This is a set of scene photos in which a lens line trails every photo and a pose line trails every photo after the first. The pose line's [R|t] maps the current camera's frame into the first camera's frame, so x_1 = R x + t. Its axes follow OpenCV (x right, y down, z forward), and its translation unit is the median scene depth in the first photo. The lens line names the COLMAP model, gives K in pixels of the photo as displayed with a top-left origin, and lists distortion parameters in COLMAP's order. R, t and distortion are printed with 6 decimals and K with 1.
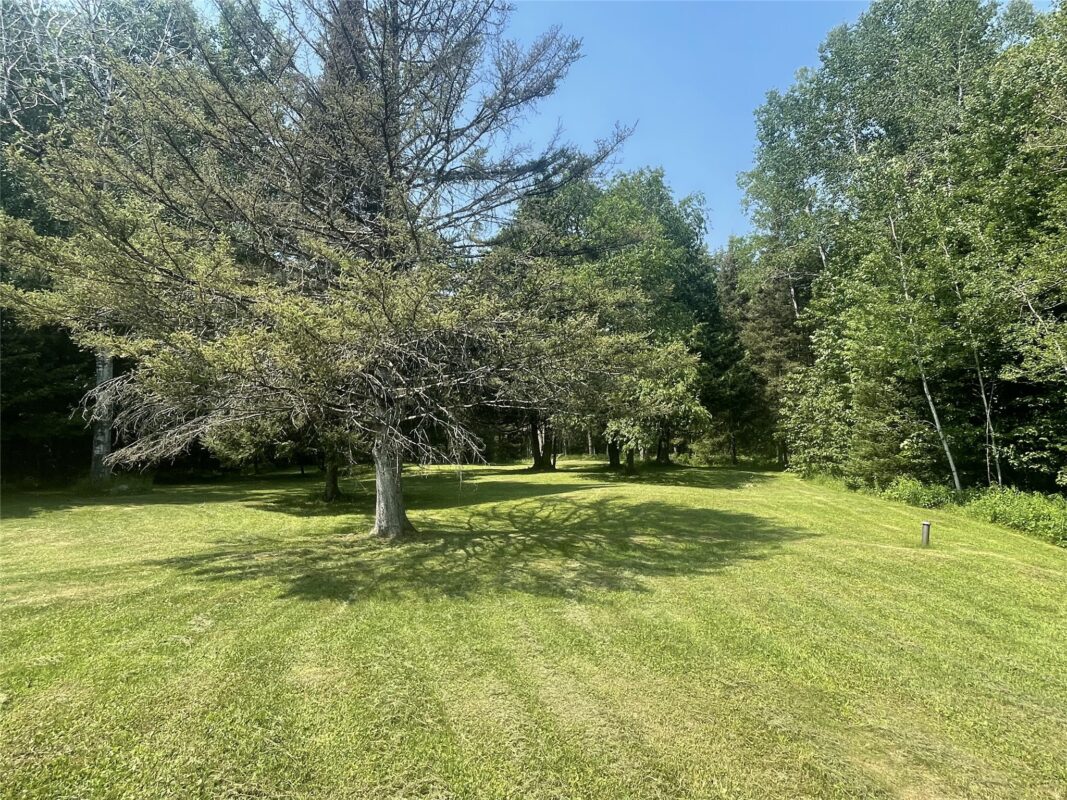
lens RADIAL K [[618.7, 0, 534.3], [0, 618.7, 402.7], [0, 0, 1]] dist [-0.002831, -0.000754]
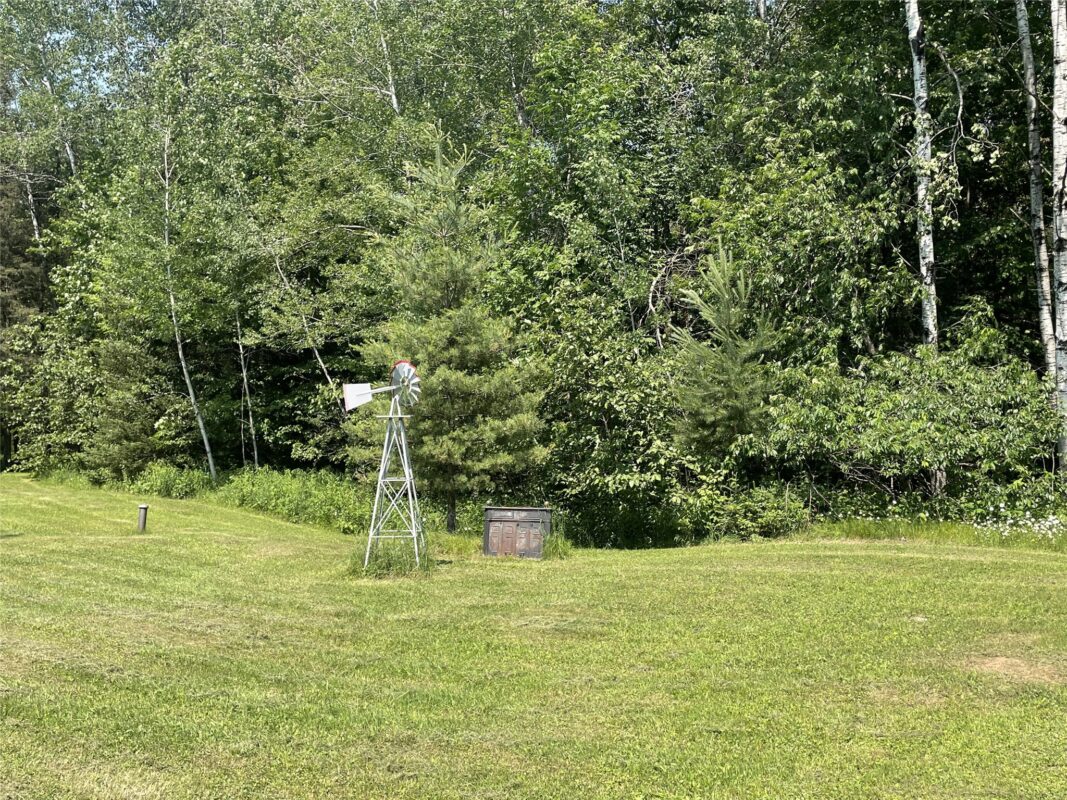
lens RADIAL K [[930.6, 0, 535.3], [0, 930.6, 397.8], [0, 0, 1]] dist [0.002329, -0.000227]
pose [[0.638435, -0.002623, 0.769671, -0.011961], [-0.019914, 0.999603, 0.019925, 0.002459], [-0.769418, -0.028048, 0.638129, -0.134757]]
